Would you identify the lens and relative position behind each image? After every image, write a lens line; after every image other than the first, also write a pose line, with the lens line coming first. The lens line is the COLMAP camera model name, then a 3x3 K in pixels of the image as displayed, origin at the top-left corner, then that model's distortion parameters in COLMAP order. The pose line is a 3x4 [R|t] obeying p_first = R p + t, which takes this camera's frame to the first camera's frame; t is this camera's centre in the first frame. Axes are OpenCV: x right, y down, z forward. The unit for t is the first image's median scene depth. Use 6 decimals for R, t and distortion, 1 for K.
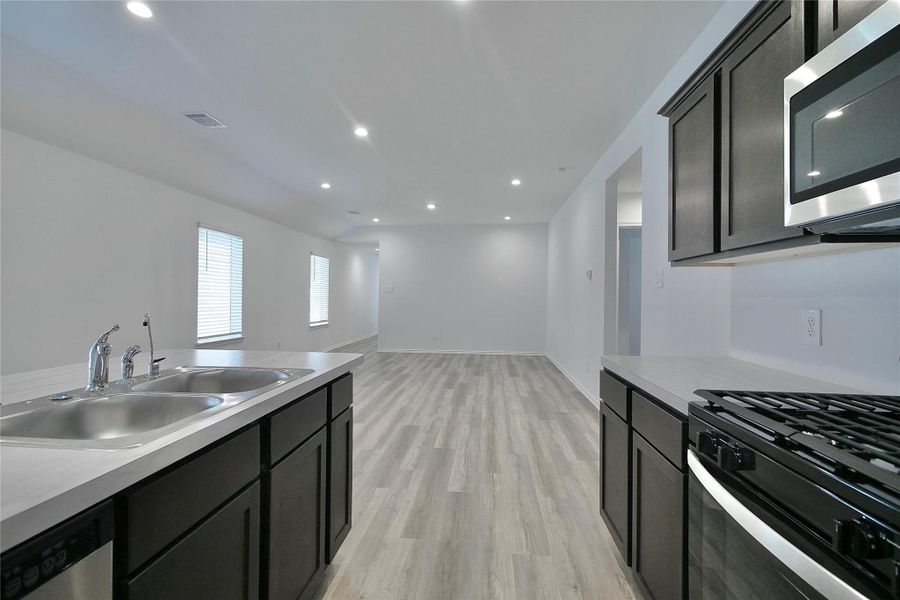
lens RADIAL K [[401.8, 0, 450.5], [0, 401.8, 296.0], [0, 0, 1]] dist [-0.000720, 0.000030]
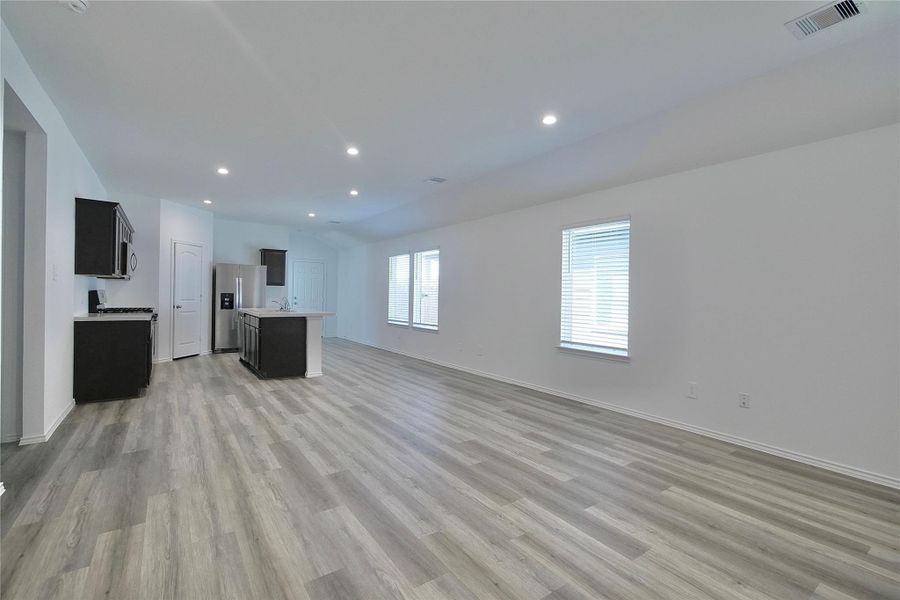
lens RADIAL K [[401.8, 0, 450.5], [0, 401.8, 296.0], [0, 0, 1]] dist [-0.000720, 0.000030]
pose [[-0.758314, -0.022042, -0.651517, 0.469480], [-0.021444, 0.999731, -0.008865, 0.015276], [0.651537, 0.007249, -0.758583, 3.149887]]
